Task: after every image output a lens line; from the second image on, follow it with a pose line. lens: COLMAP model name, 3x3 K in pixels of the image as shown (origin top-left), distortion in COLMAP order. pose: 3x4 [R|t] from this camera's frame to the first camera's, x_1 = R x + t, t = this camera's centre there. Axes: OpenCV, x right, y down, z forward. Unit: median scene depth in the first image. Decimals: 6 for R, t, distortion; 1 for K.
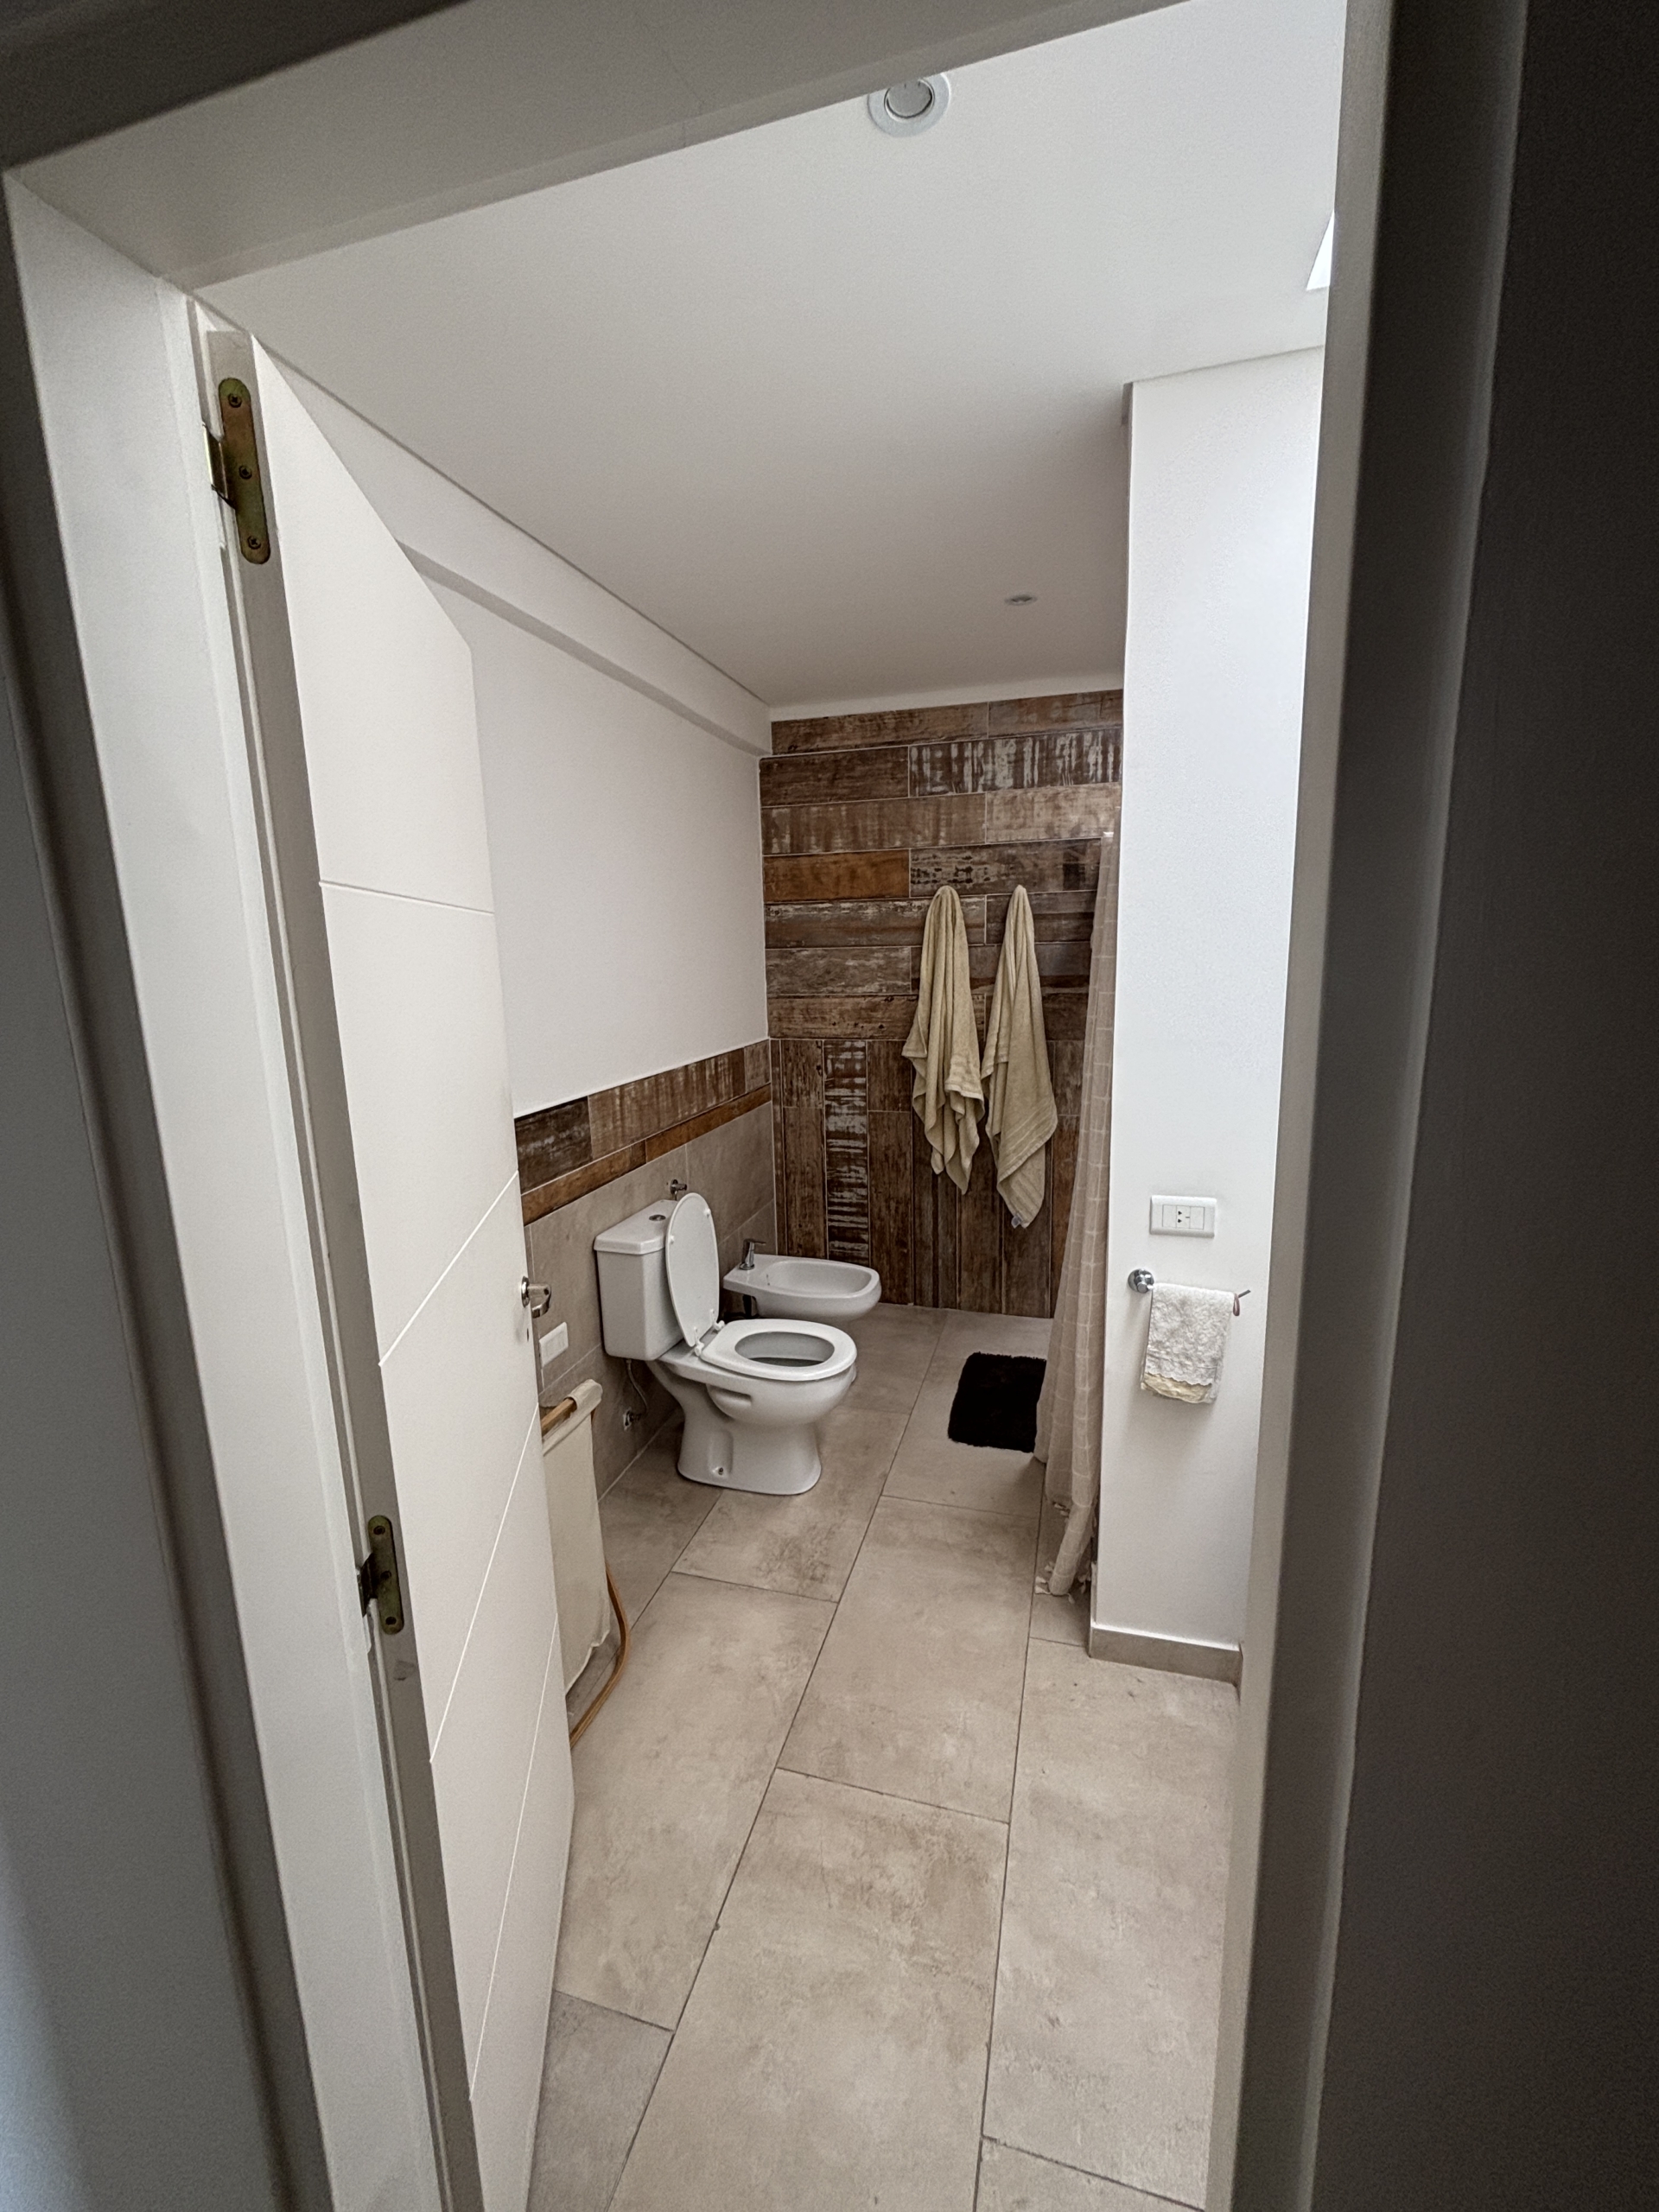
lens RADIAL K [[888.9, 0, 829.5], [0, 888.9, 1106.0], [0, 0, 1]] dist [-0.001634, 0.000020]
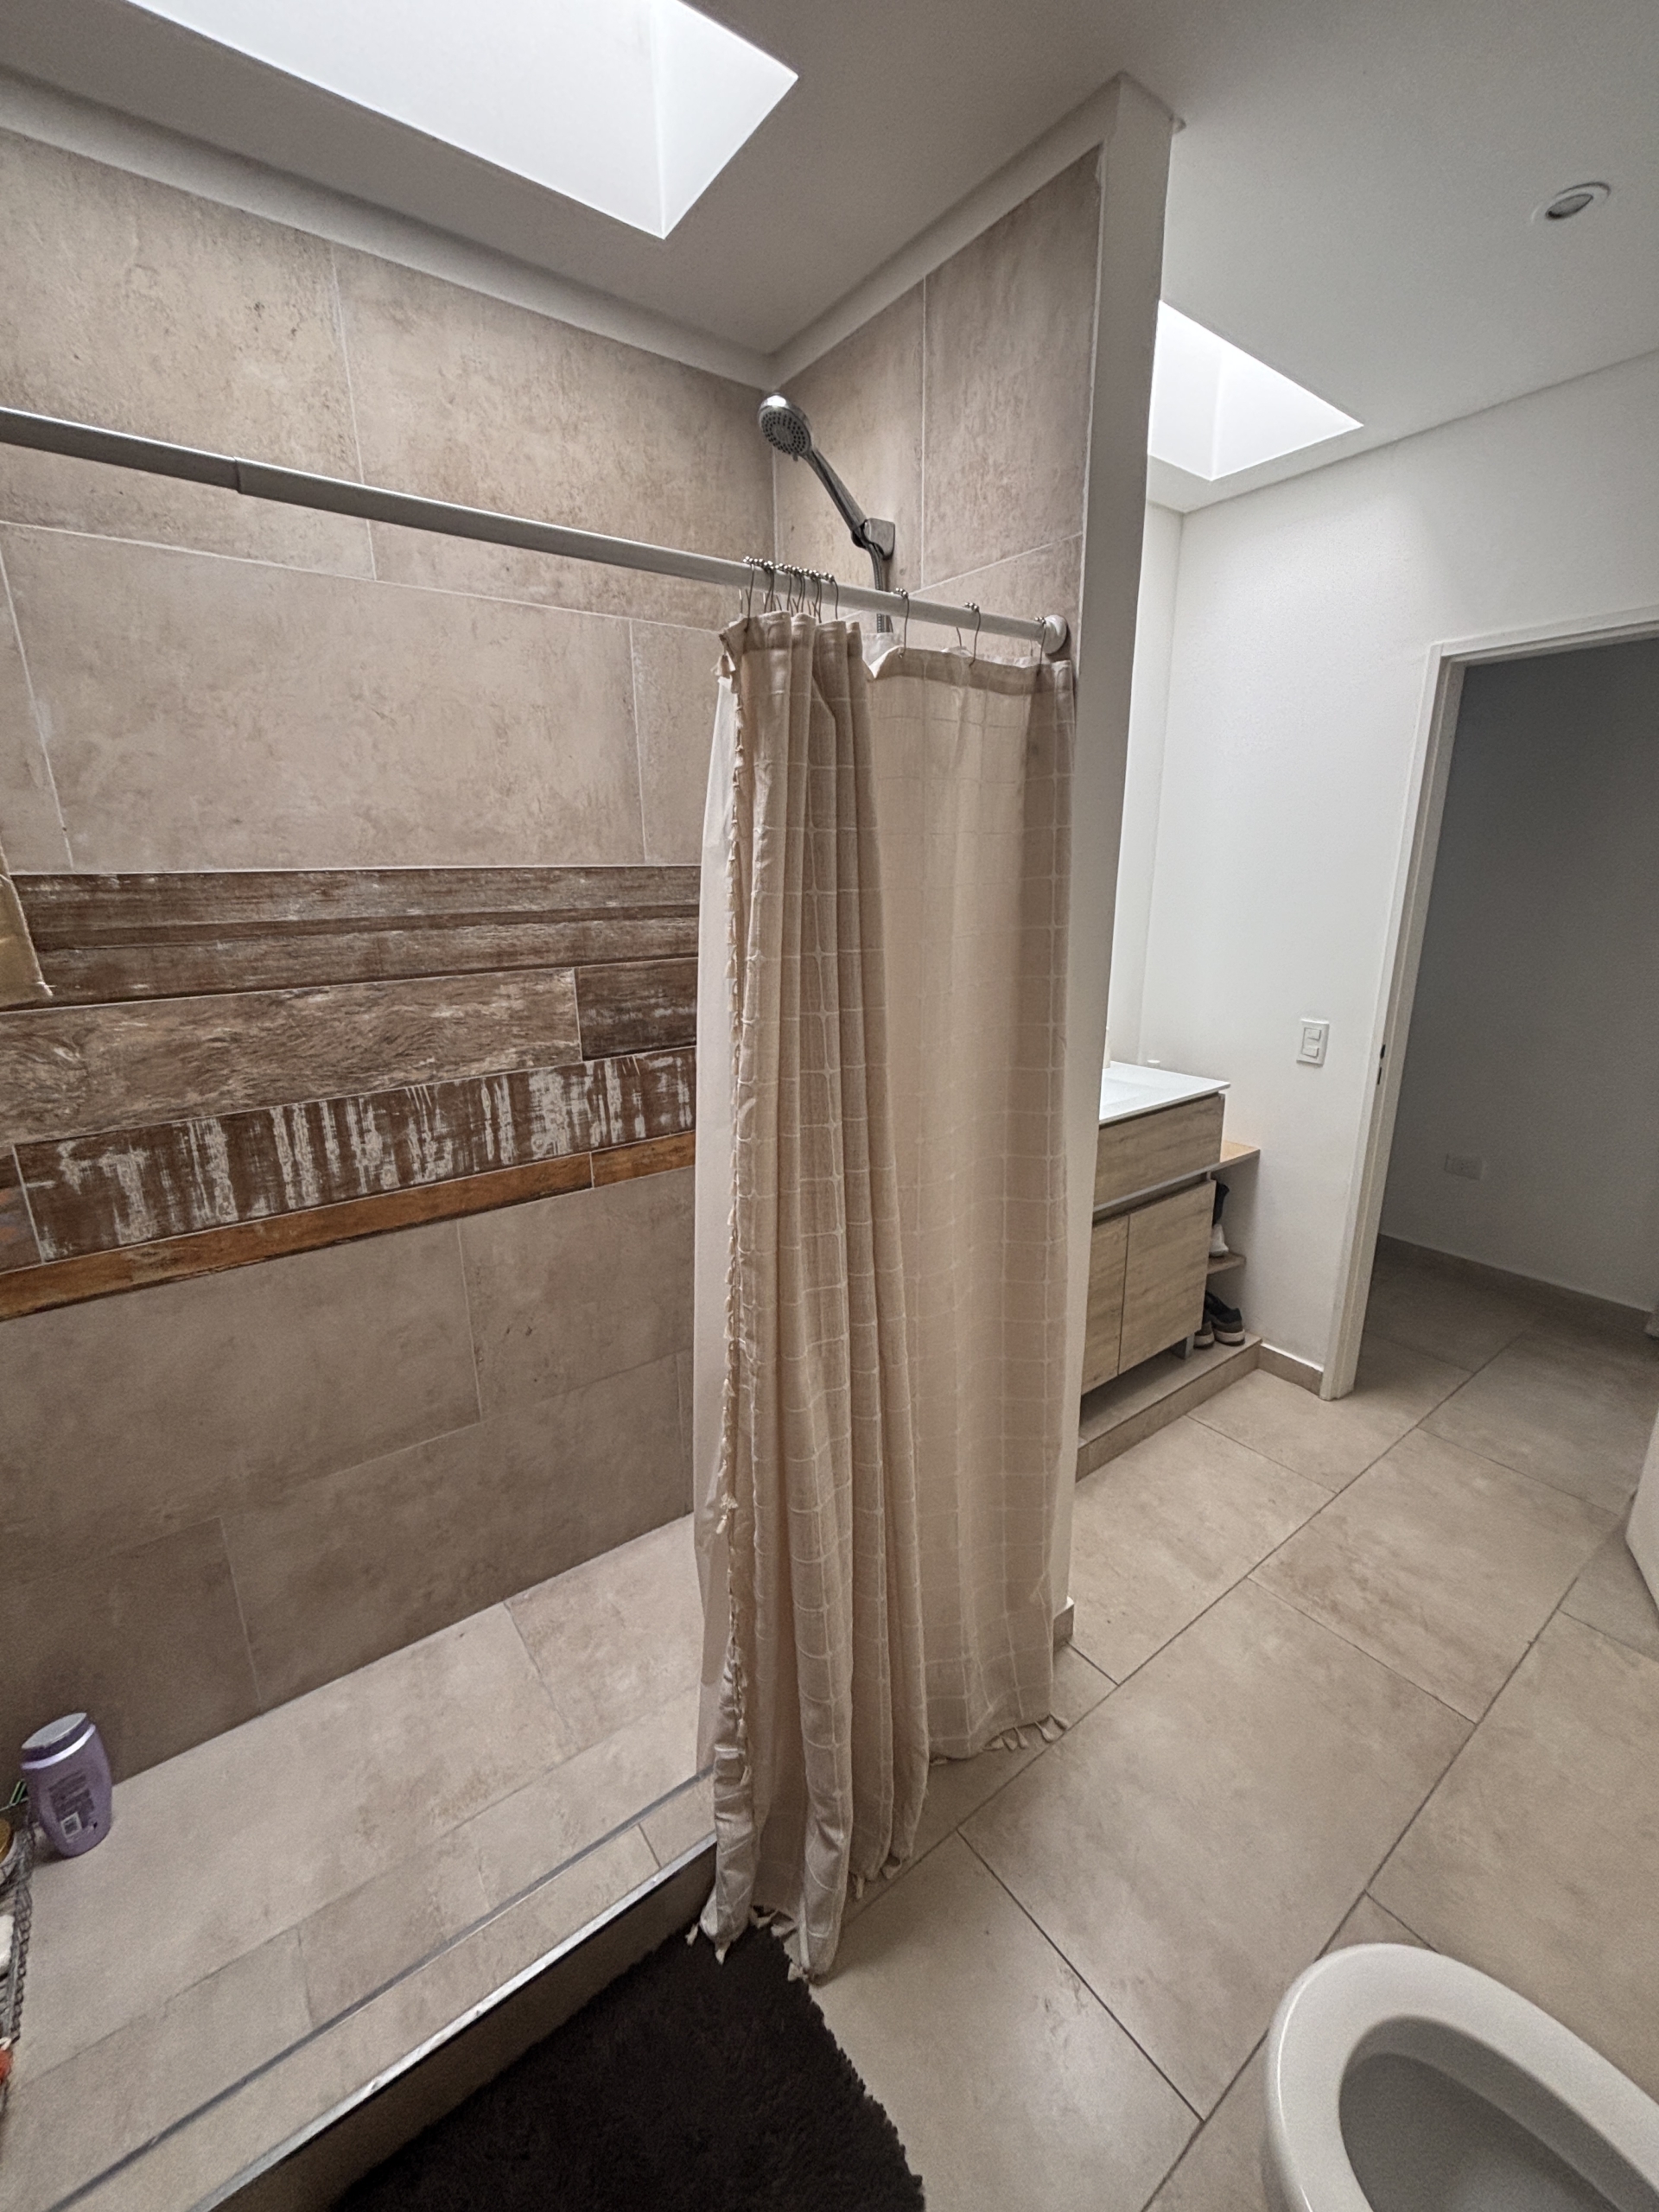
lens RADIAL K [[888.9, 0, 829.5], [0, 888.9, 1106.0], [0, 0, 1]] dist [-0.001634, 0.000020]
pose [[-0.796028, -0.126741, 0.591842, 0.015370], [0.136061, 0.915332, 0.379017, -0.366928], [-0.589769, 0.382235, -0.711385, 2.127169]]
